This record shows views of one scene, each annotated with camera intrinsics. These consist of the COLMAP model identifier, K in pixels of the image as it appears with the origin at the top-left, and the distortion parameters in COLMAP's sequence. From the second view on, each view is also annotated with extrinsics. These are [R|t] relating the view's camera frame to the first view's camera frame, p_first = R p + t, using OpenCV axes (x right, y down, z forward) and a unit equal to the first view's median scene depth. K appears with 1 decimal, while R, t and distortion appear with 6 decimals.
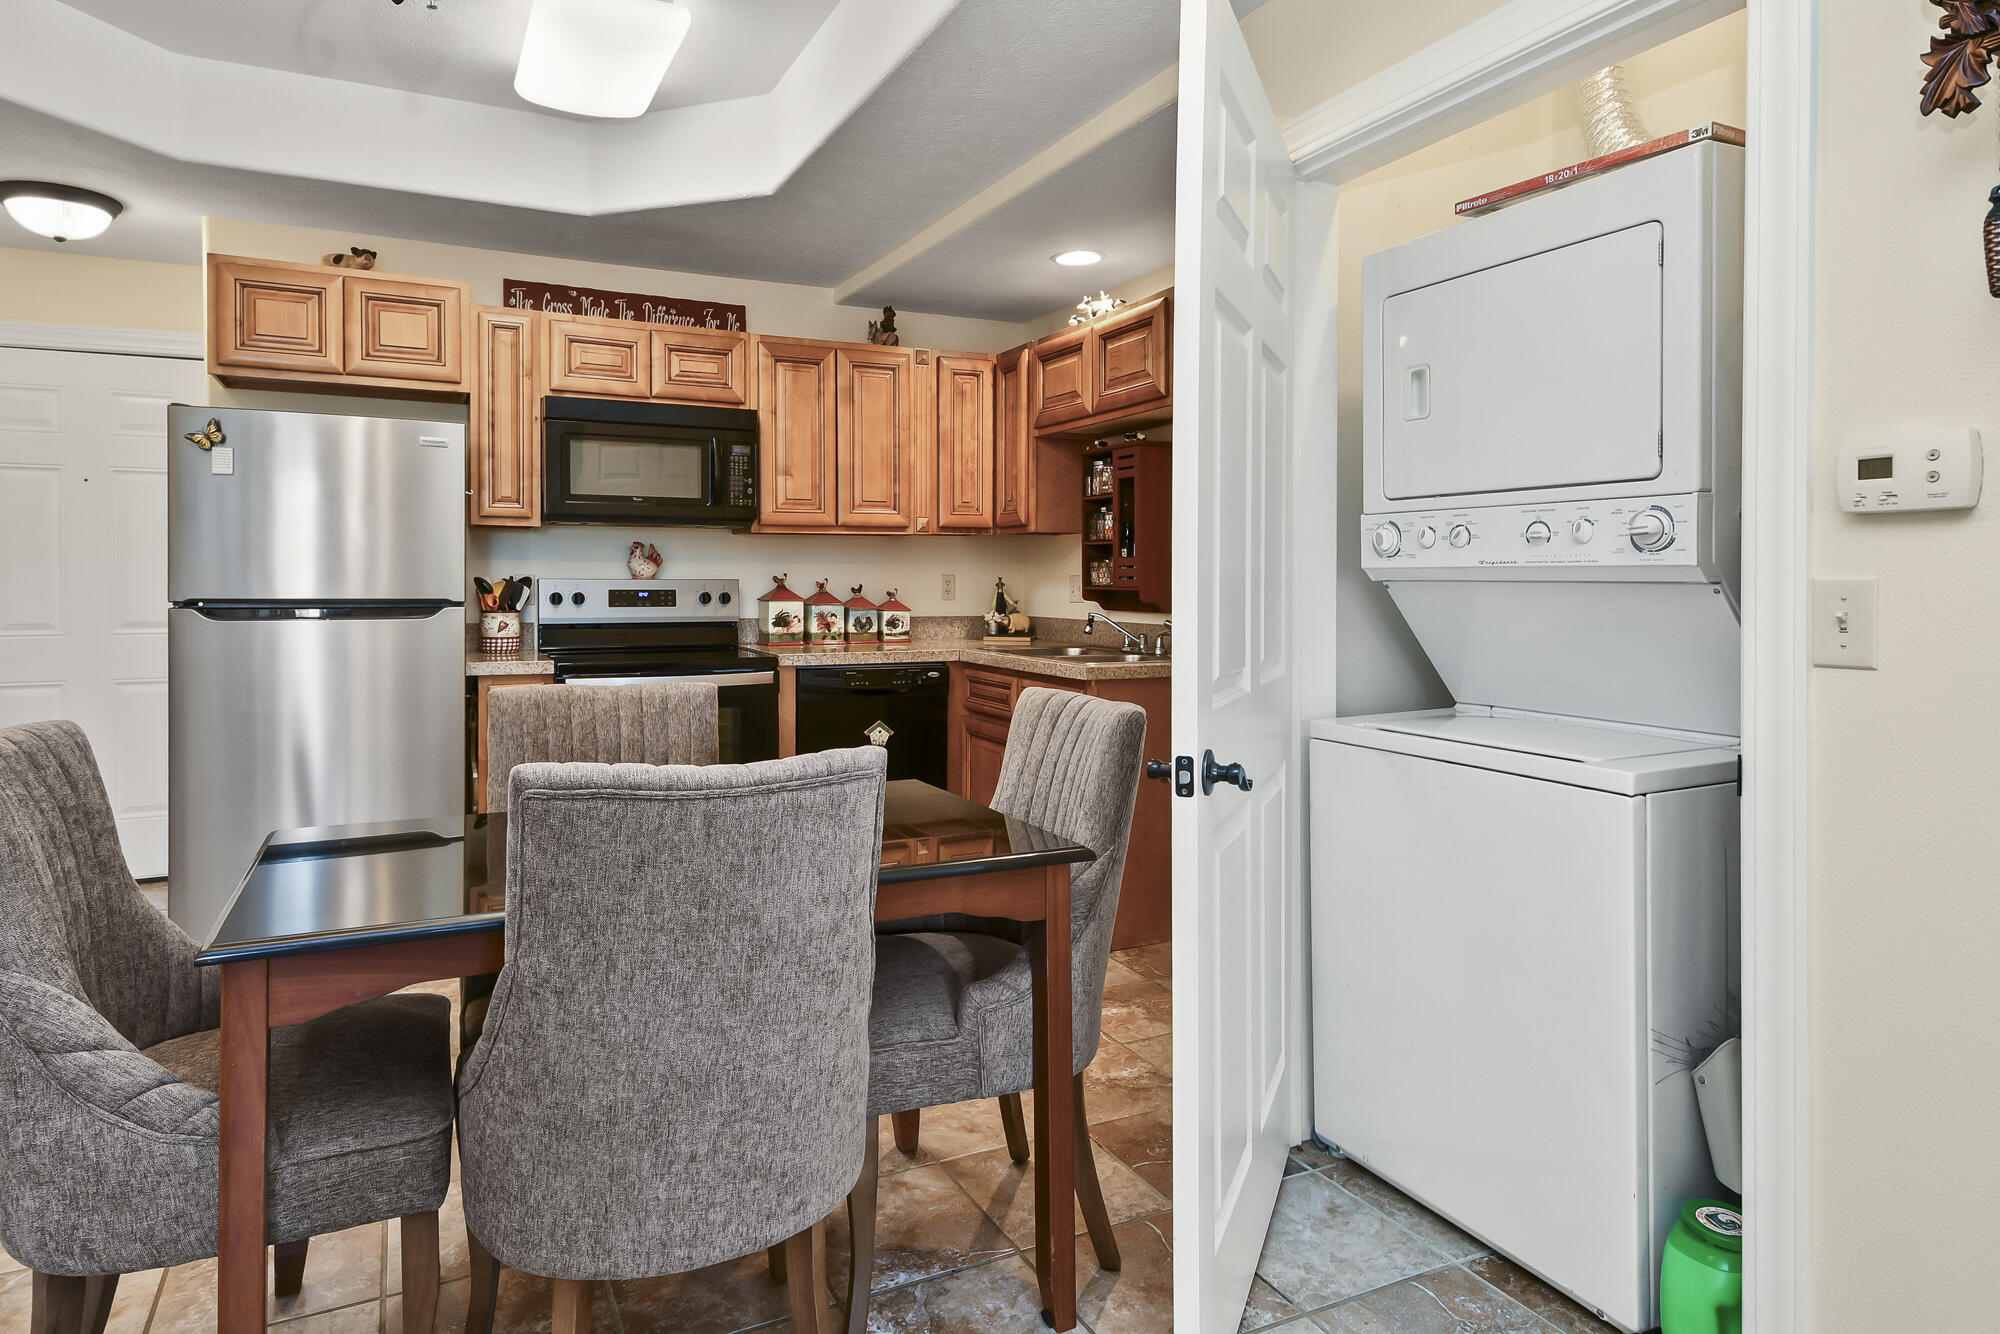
lens RADIAL K [[1160.7, 0, 1000.9], [0, 1160.7, 597.9], [0, 0, 1]] dist [0.040364, -0.000809]
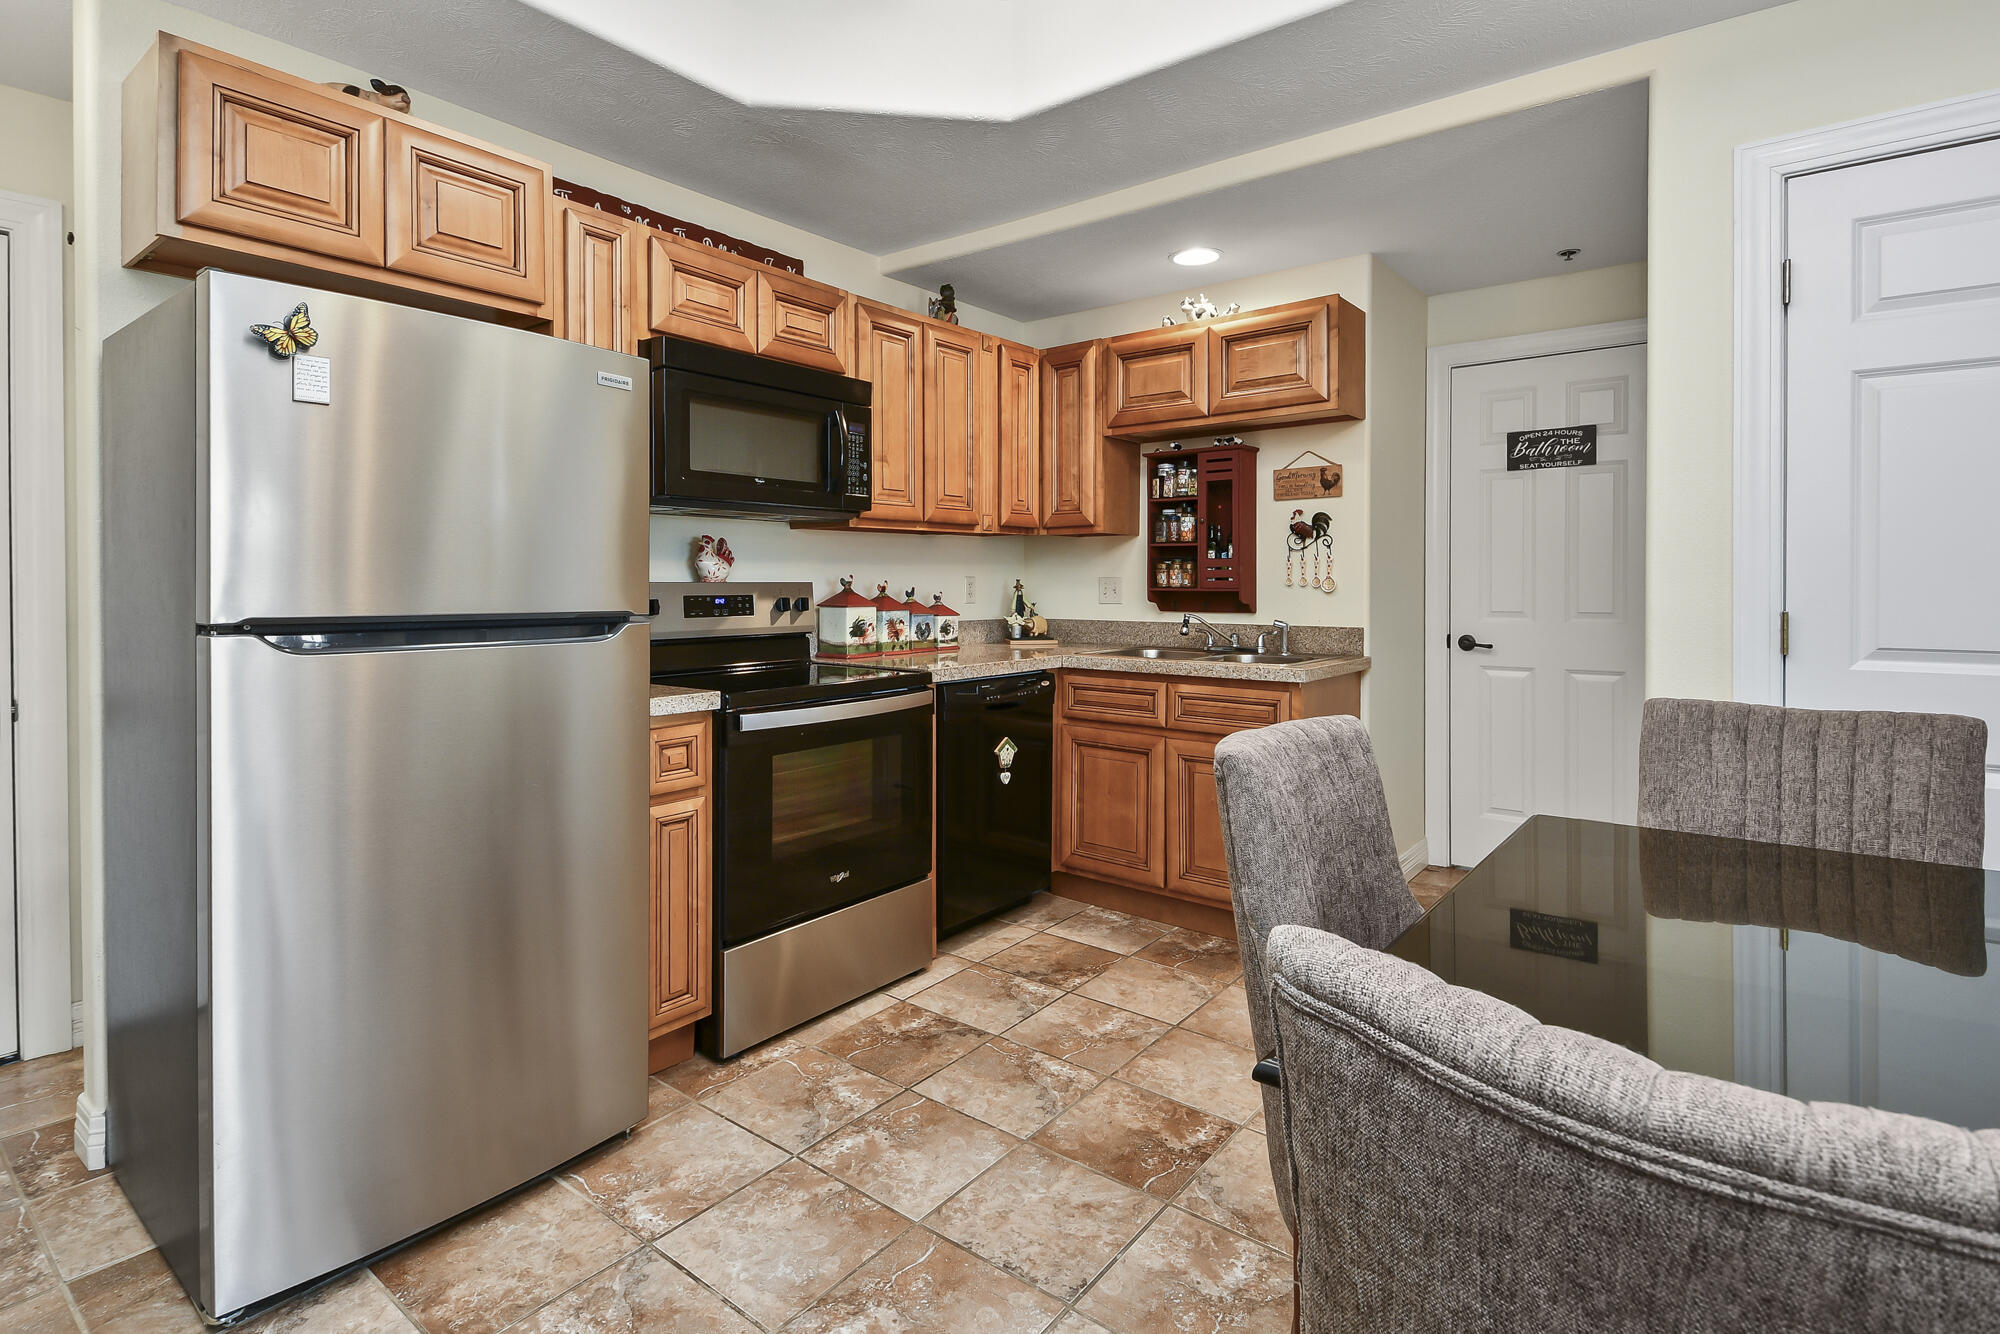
lens RADIAL K [[971.8, 0, 1035.4], [0, 971.8, 601.4], [0, 0, 1]] dist [0.028244, -0.015890]
pose [[0.895568, -0.011933, 0.444764, -0.410823], [0.010062, 0.999928, 0.006569, -0.005076], [-0.444811, -0.001408, 0.895623, 0.303845]]
